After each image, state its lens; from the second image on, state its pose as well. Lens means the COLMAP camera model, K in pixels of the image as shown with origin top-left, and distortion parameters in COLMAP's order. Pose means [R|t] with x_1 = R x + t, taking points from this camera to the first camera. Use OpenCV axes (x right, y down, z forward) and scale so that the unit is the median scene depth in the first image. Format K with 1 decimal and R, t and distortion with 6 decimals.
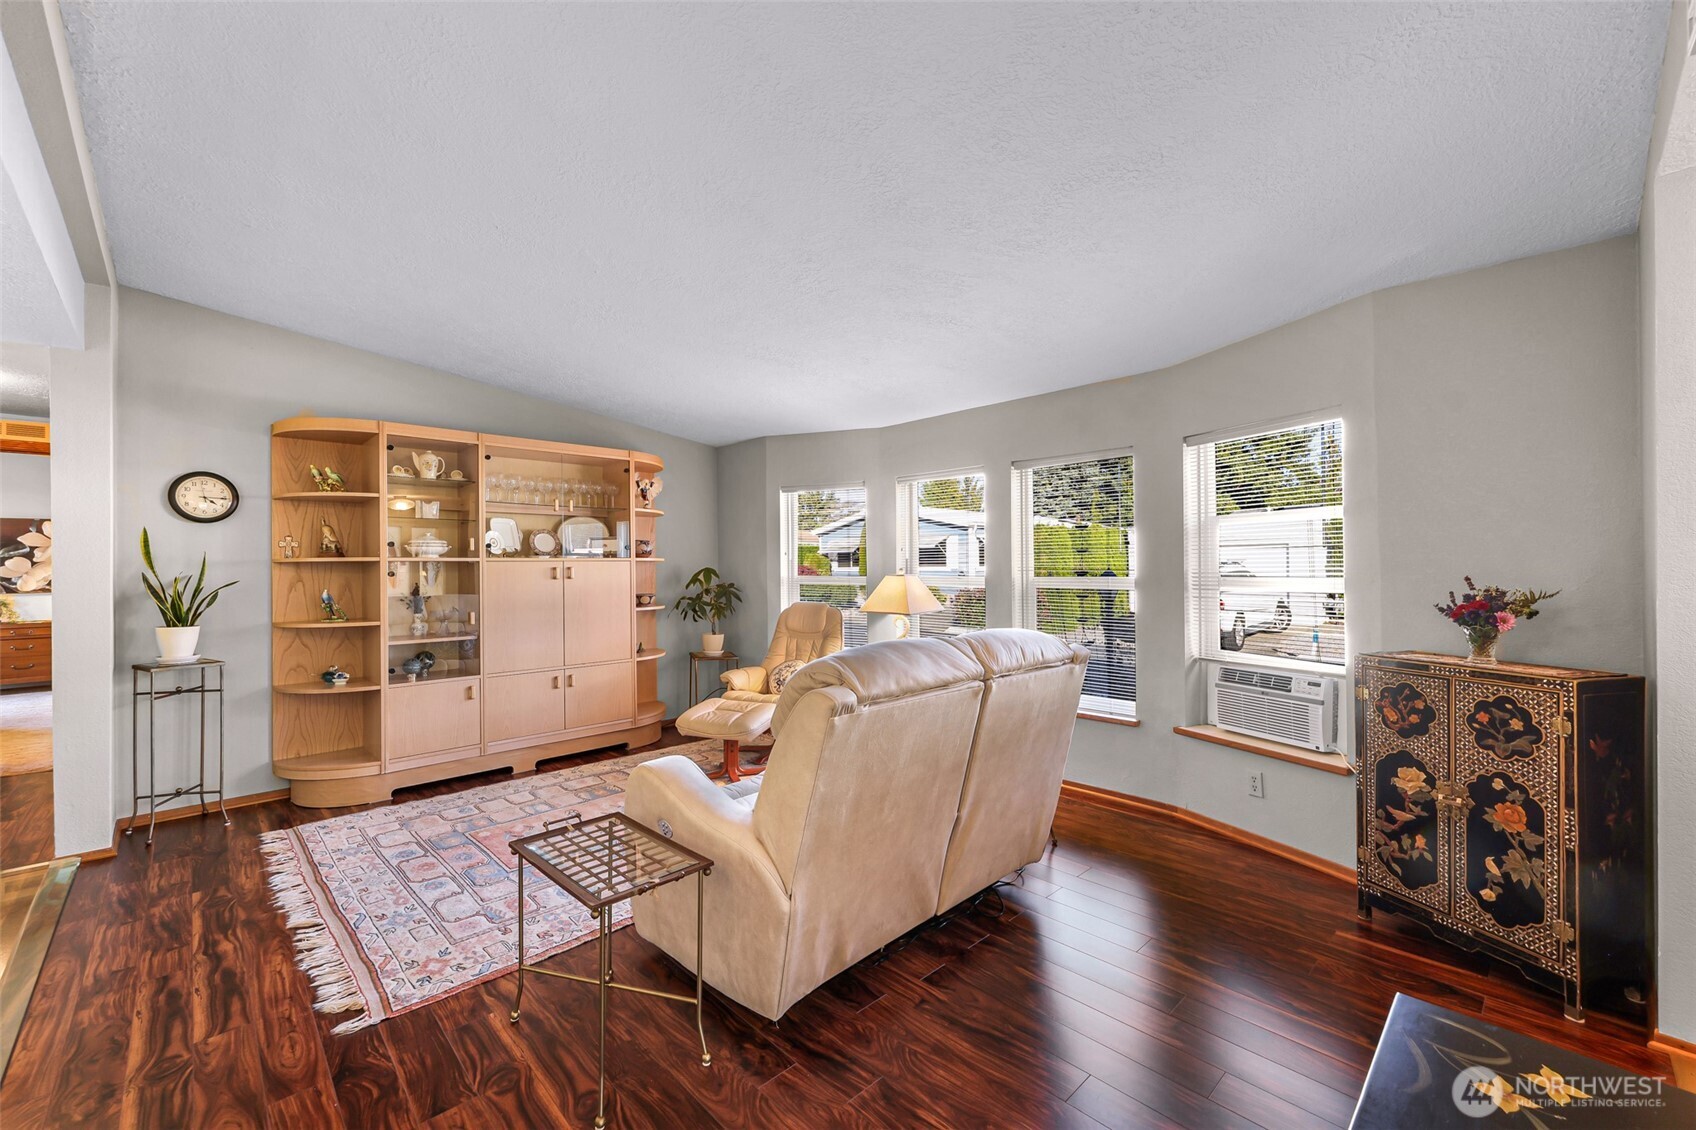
lens RADIAL K [[688.7, 0, 843.6], [0, 688.7, 564.8], [0, 0, 1]] dist [0.002797, -0.000082]
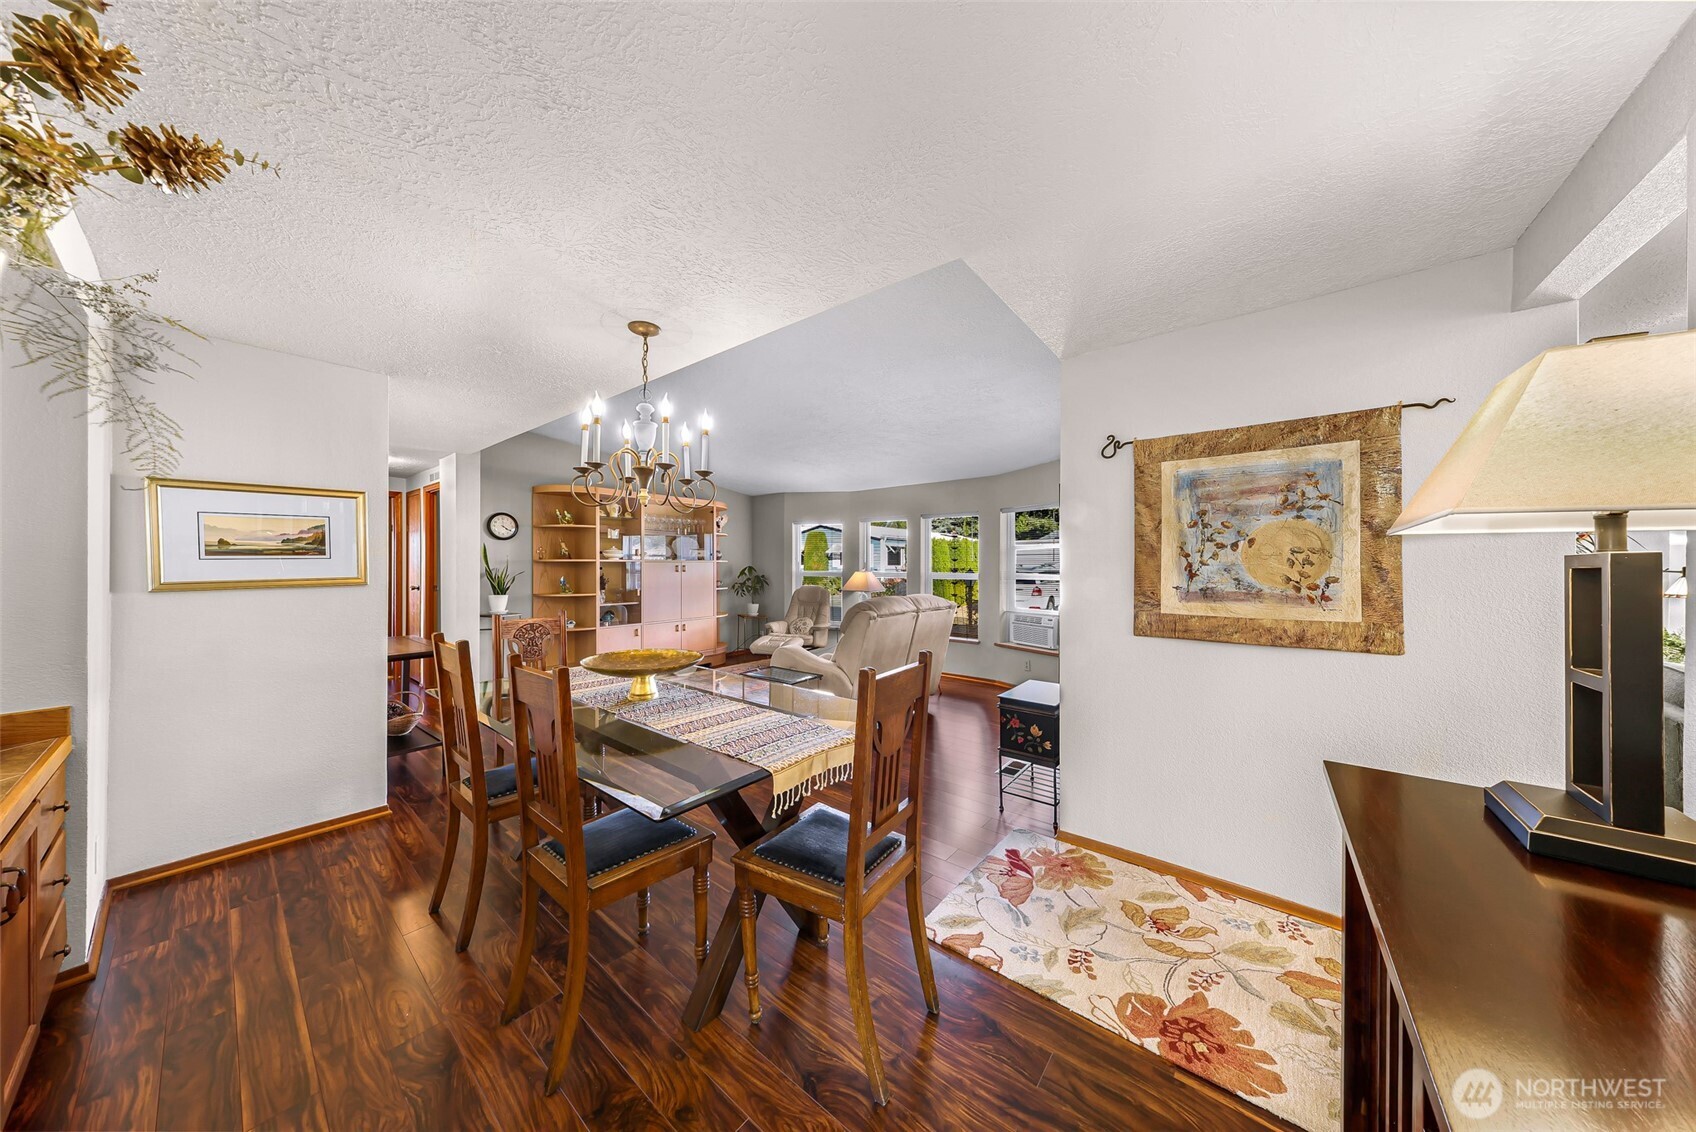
lens RADIAL K [[518.3, 0, 849.1], [0, 518.3, 566.3], [0, 0, 1]] dist [-0.000409, -0.000001]
pose [[0.991536, 0.009691, 0.129470, -0.161194], [-0.010670, 0.999919, 0.006871, -0.008839], [-0.129393, -0.008194, 0.991559, -0.479326]]
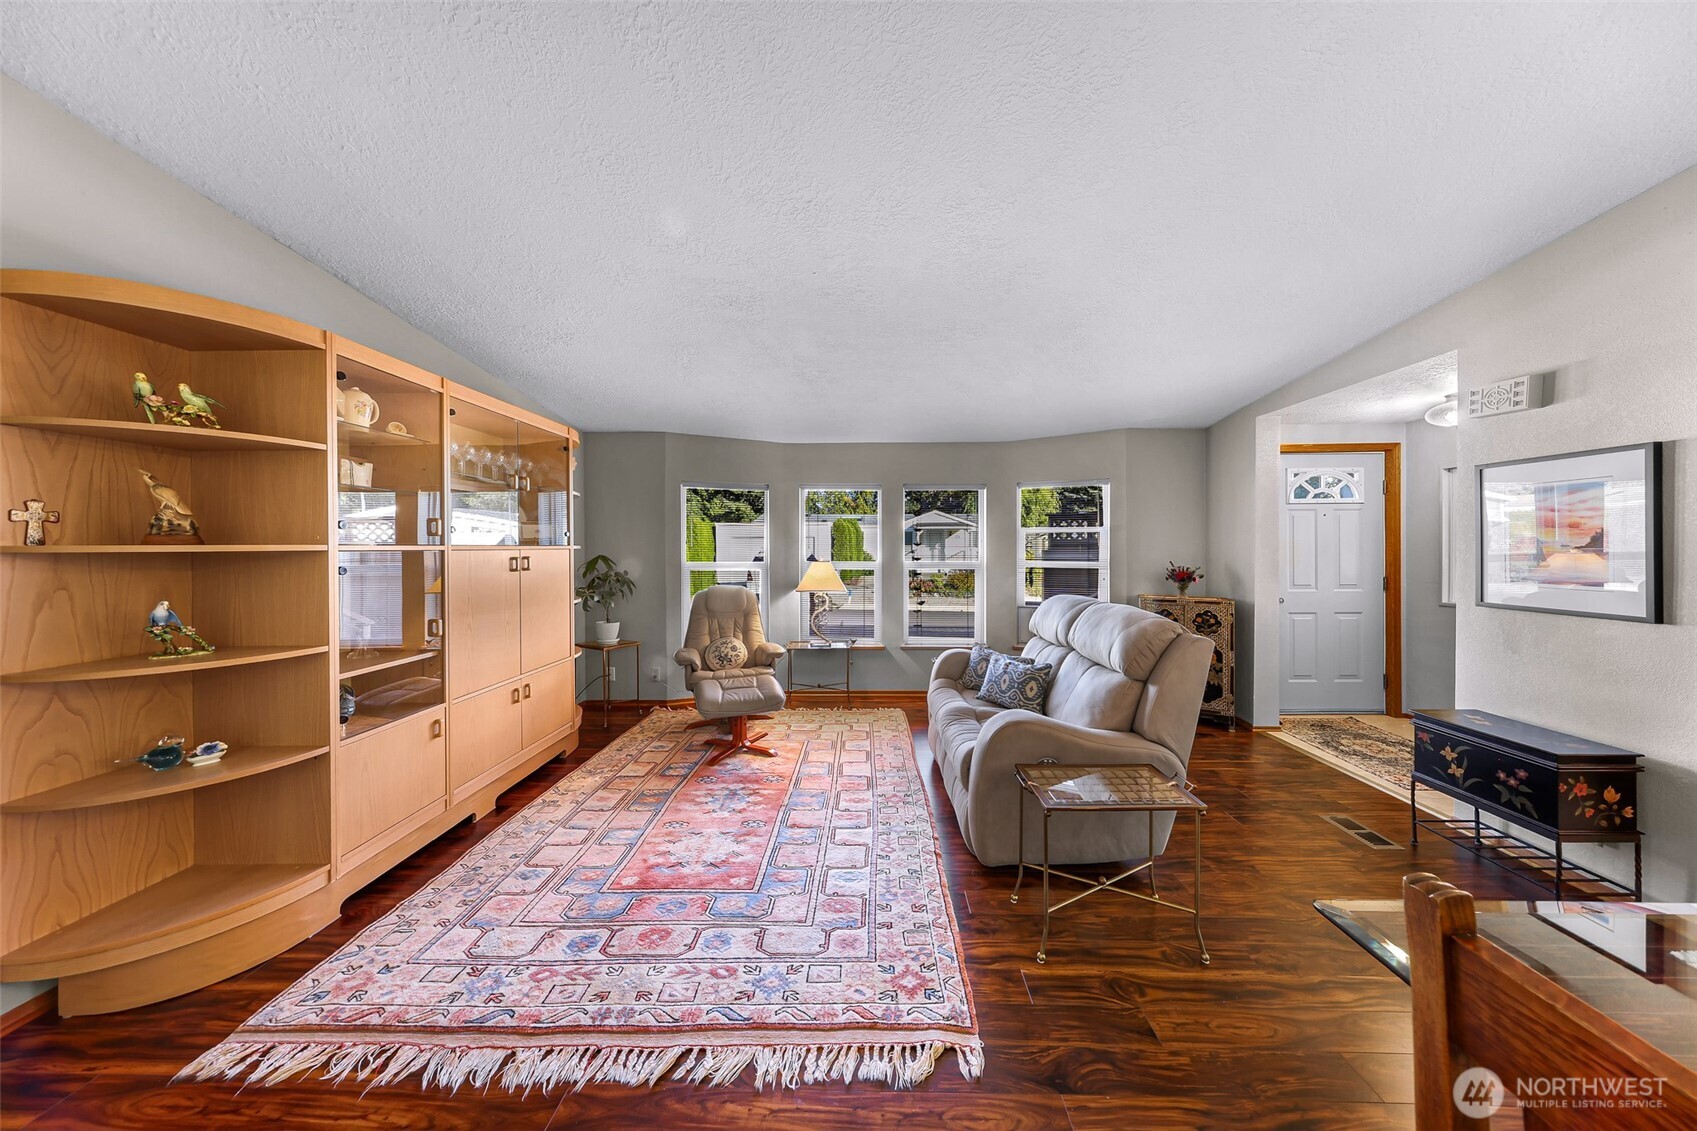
lens RADIAL K [[518.9, 0, 852.0], [0, 518.9, 548.8], [0, 0, 1]] dist [0.001454, 0.000167]
pose [[0.705114, 0.004812, 0.709077, -0.643821], [-0.006519, 0.999979, -0.000303, -0.010203], [-0.709064, -0.004409, 0.705131, 0.303925]]
